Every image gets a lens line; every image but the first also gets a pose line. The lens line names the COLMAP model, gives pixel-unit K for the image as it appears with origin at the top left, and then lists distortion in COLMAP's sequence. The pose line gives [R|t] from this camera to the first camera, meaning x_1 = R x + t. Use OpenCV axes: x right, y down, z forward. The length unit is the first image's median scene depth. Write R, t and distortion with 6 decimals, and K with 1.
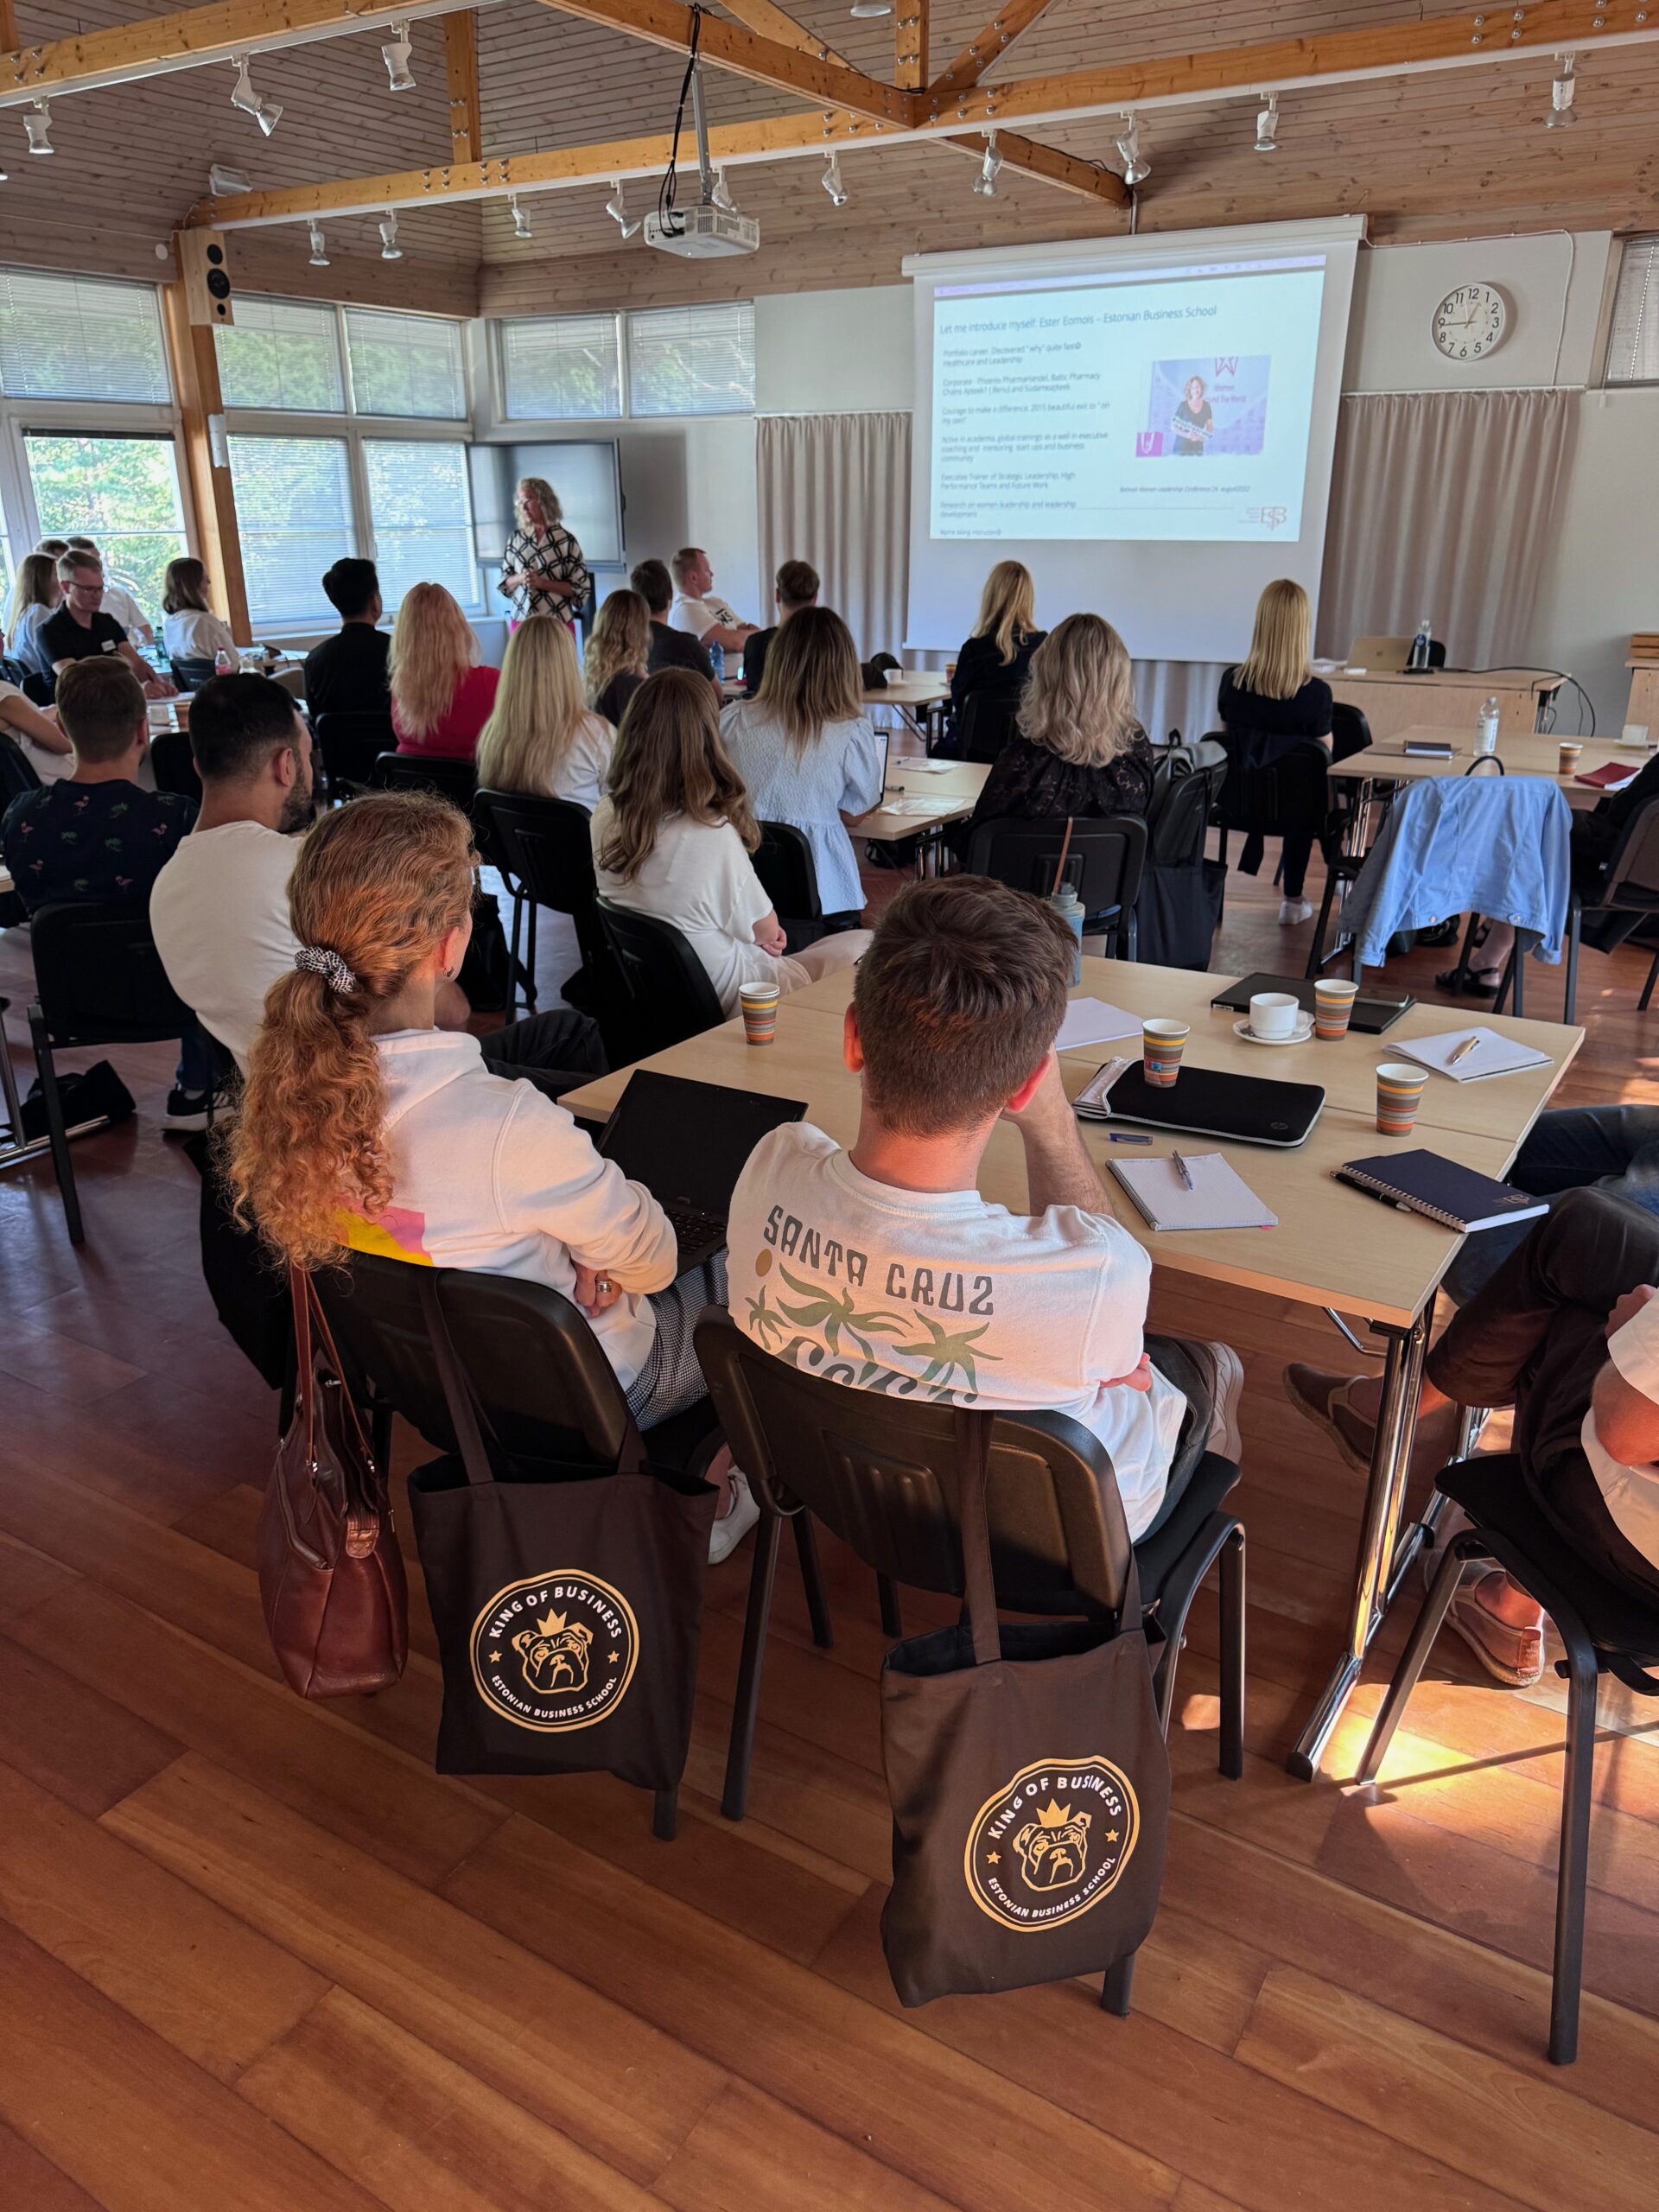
lens RADIAL K [[1575.1, 0, 829.5], [0, 1575.1, 1106.0], [0, 0, 1]] dist [0.007591, -0.009205]
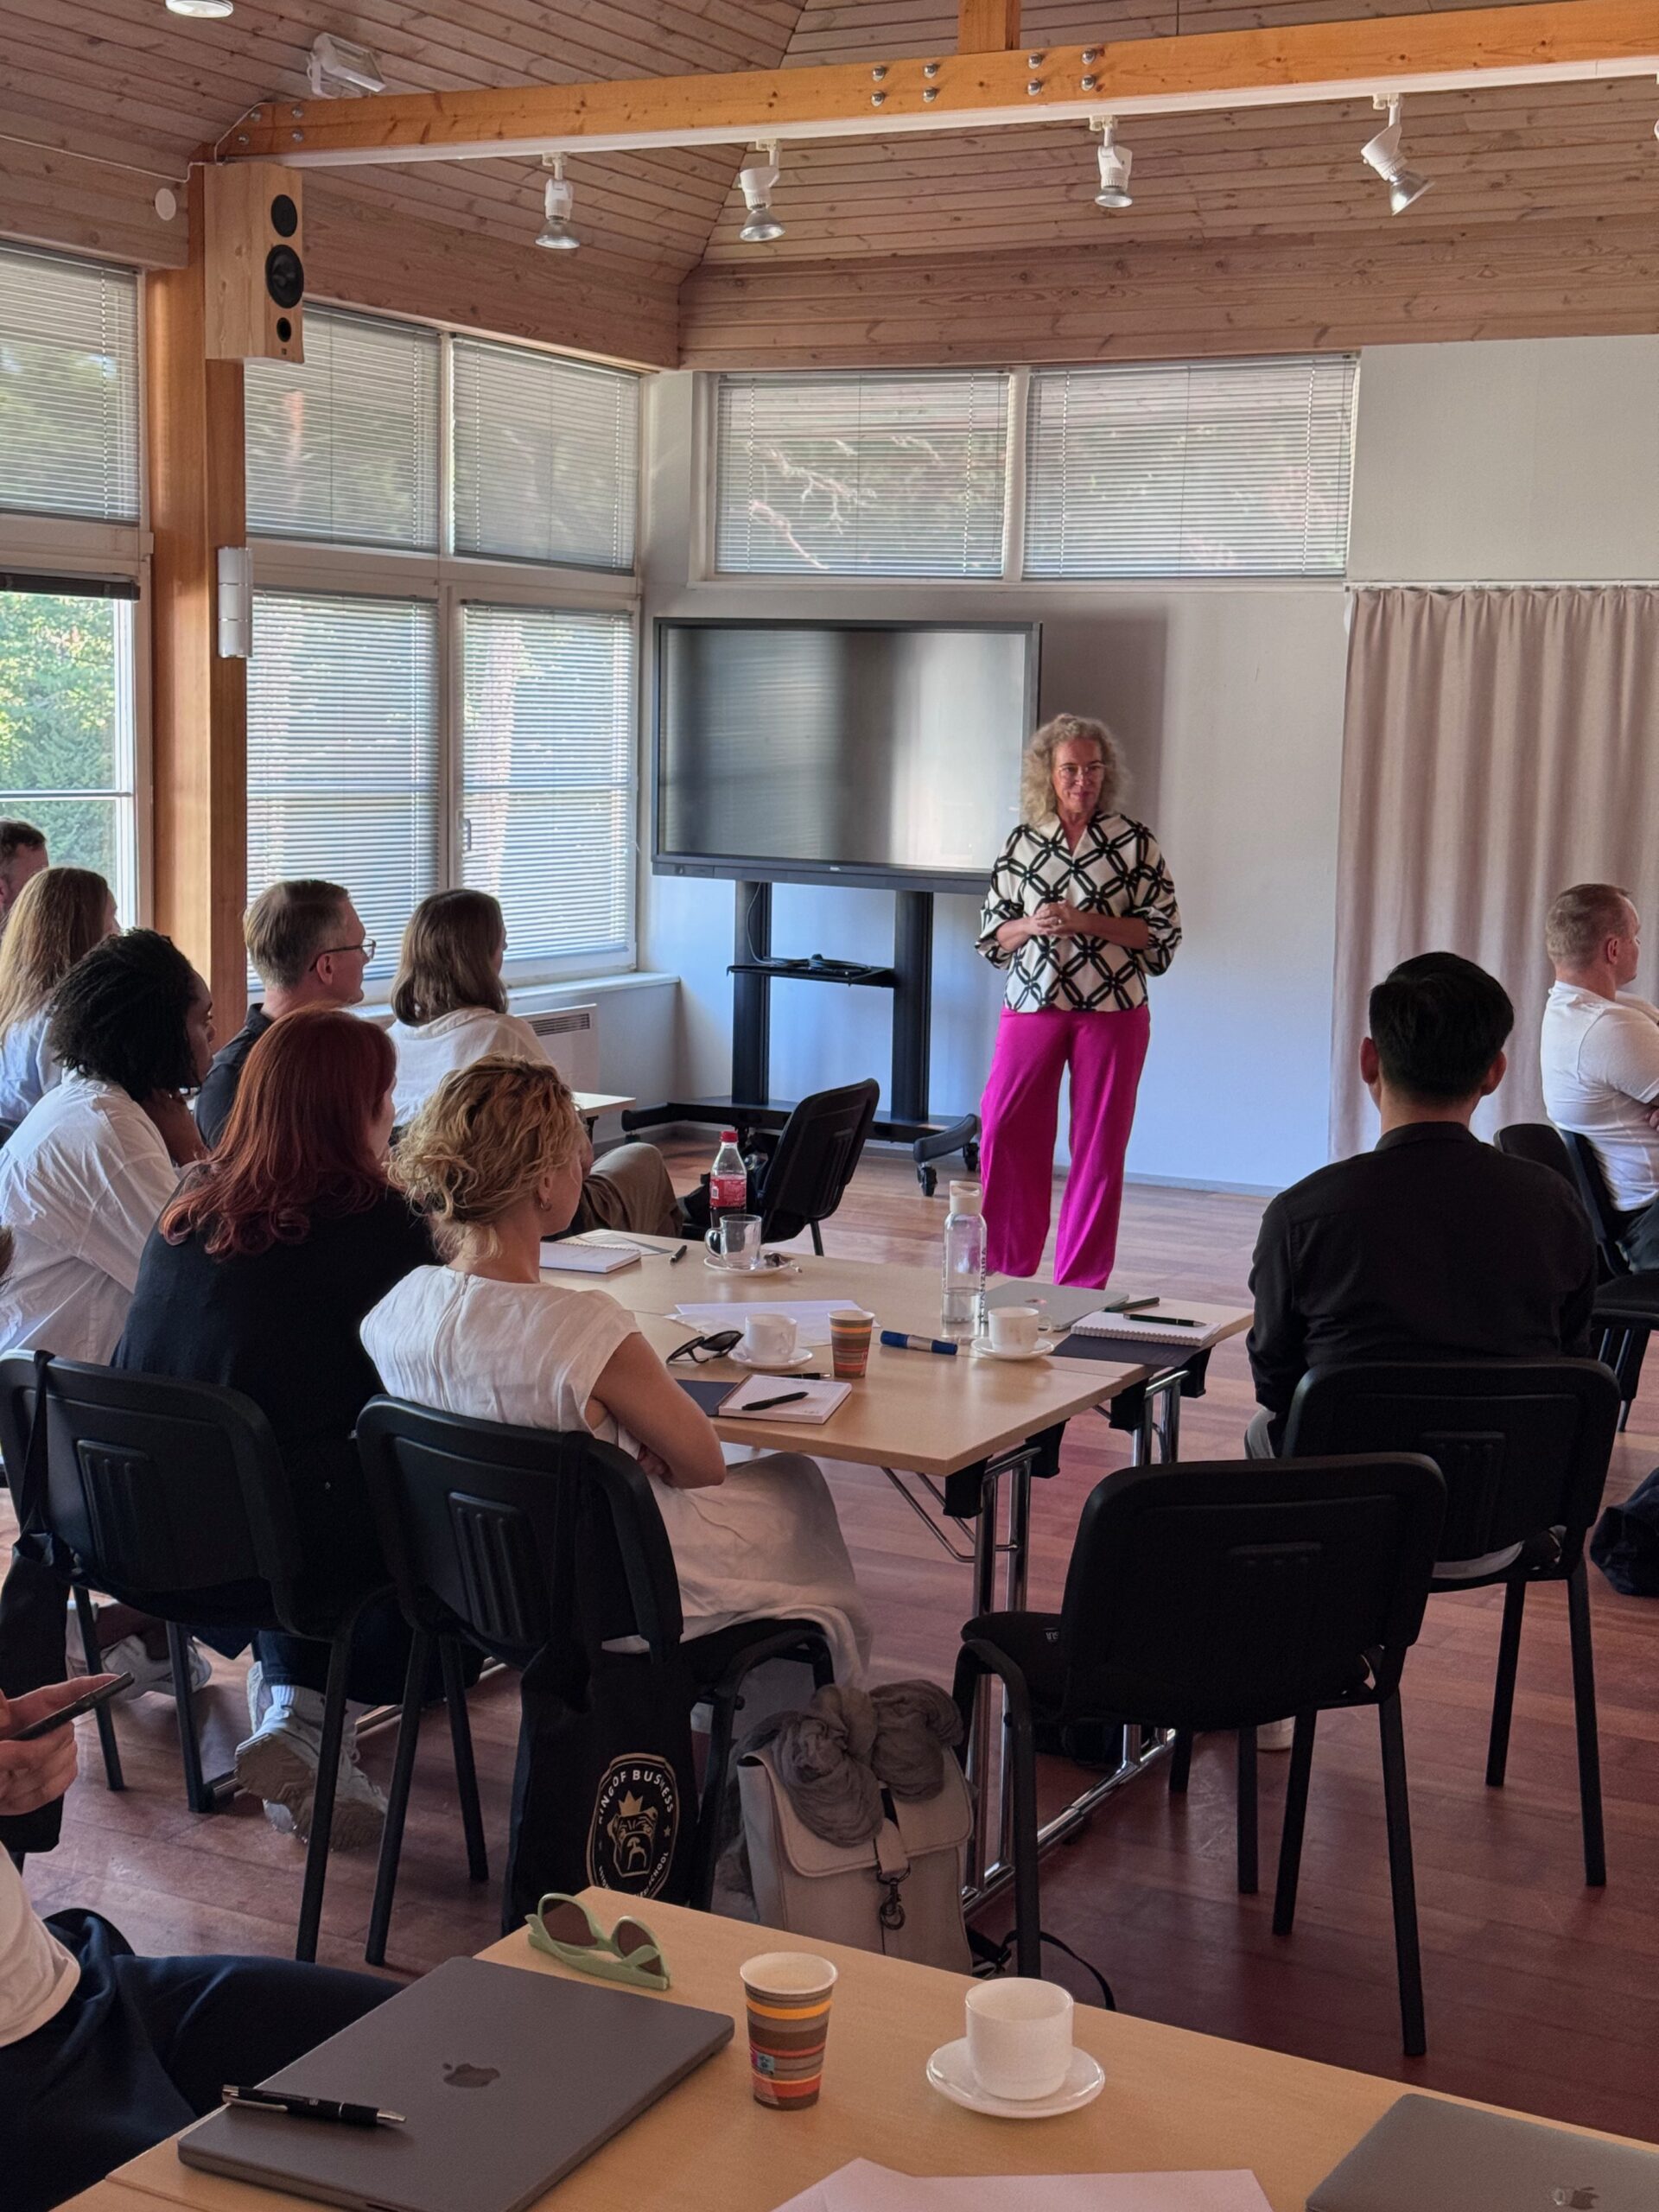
lens RADIAL K [[3048.1, 0, 829.5], [0, 3048.1, 1106.0], [0, 0, 1]] dist [0.231432, -0.554084]
pose [[0.996893, 0.017758, 0.076737, -0.336258], [0.000635, 0.972412, -0.233271, -0.095544], [-0.078762, 0.232595, 0.969379, 0.208937]]
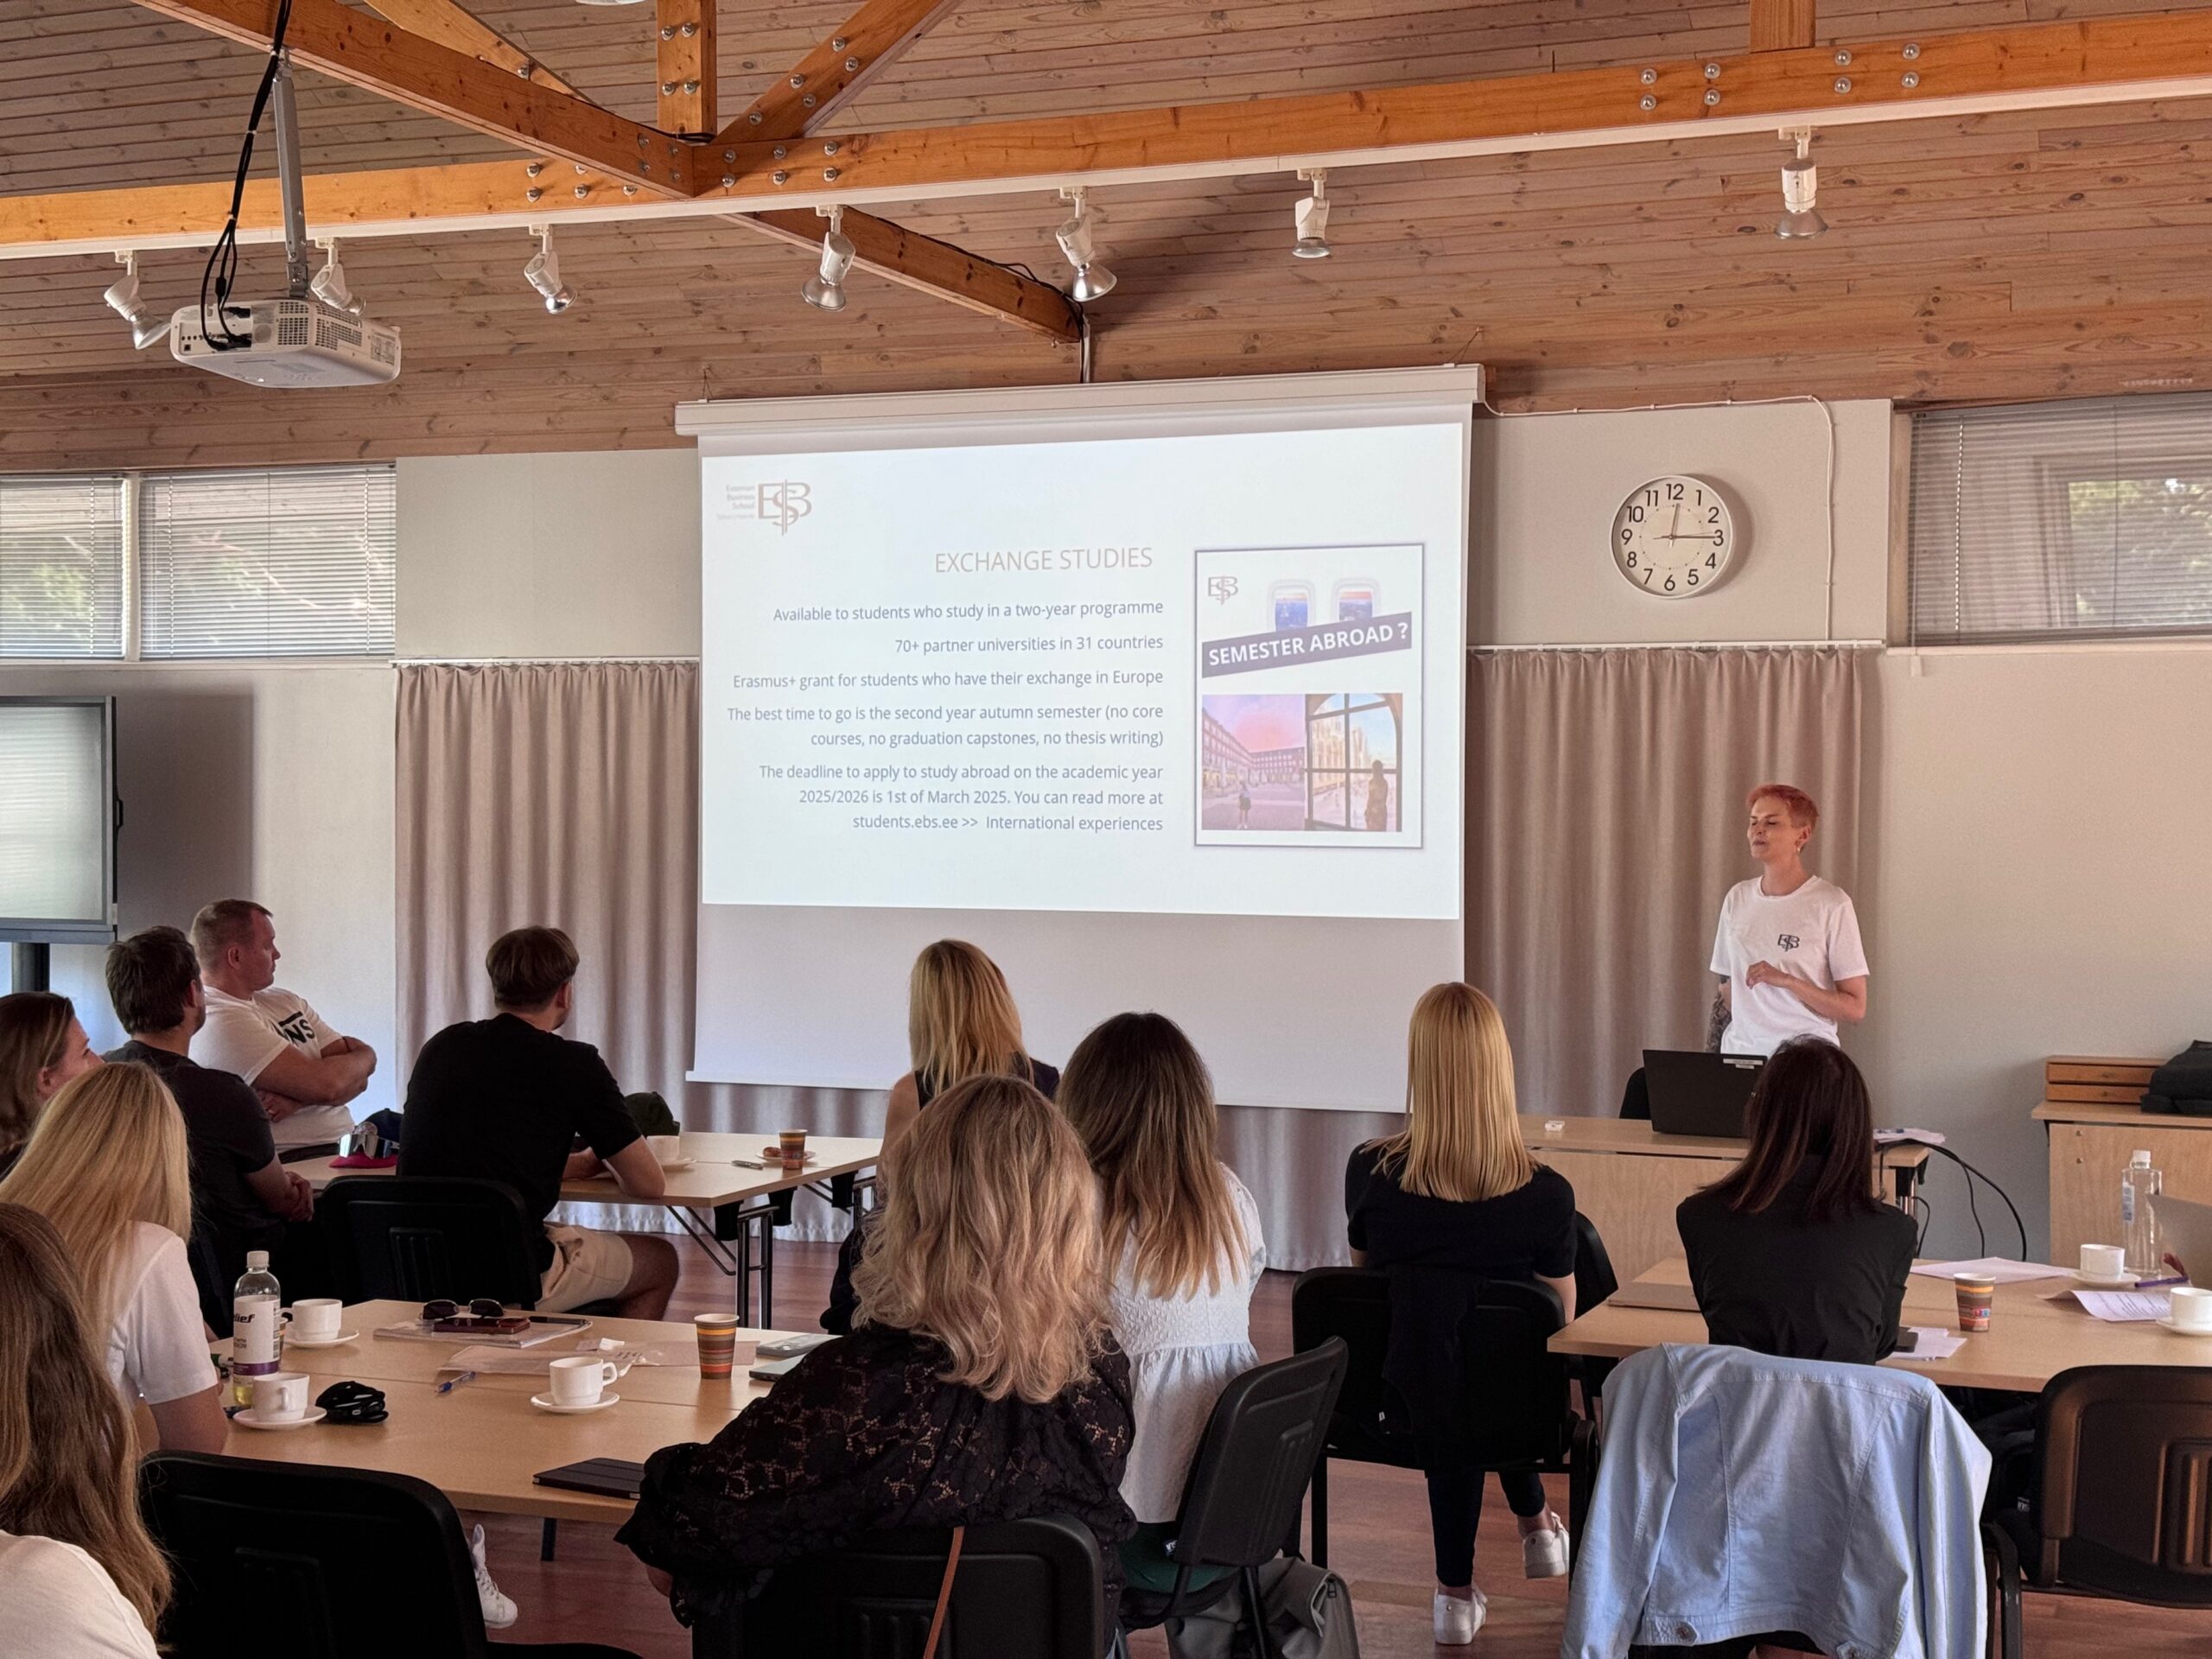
lens RADIAL K [[3048.1, 0, 1106.0], [0, 3048.1, 829.5], [0, 0, 1]] dist [0.231432, -0.554084]
pose [[0.983635, 0.007700, 0.180010, 0.002119], [0.055891, 0.936761, -0.345478, -0.022513], [-0.171286, 0.349885, 0.921000, 0.043338]]
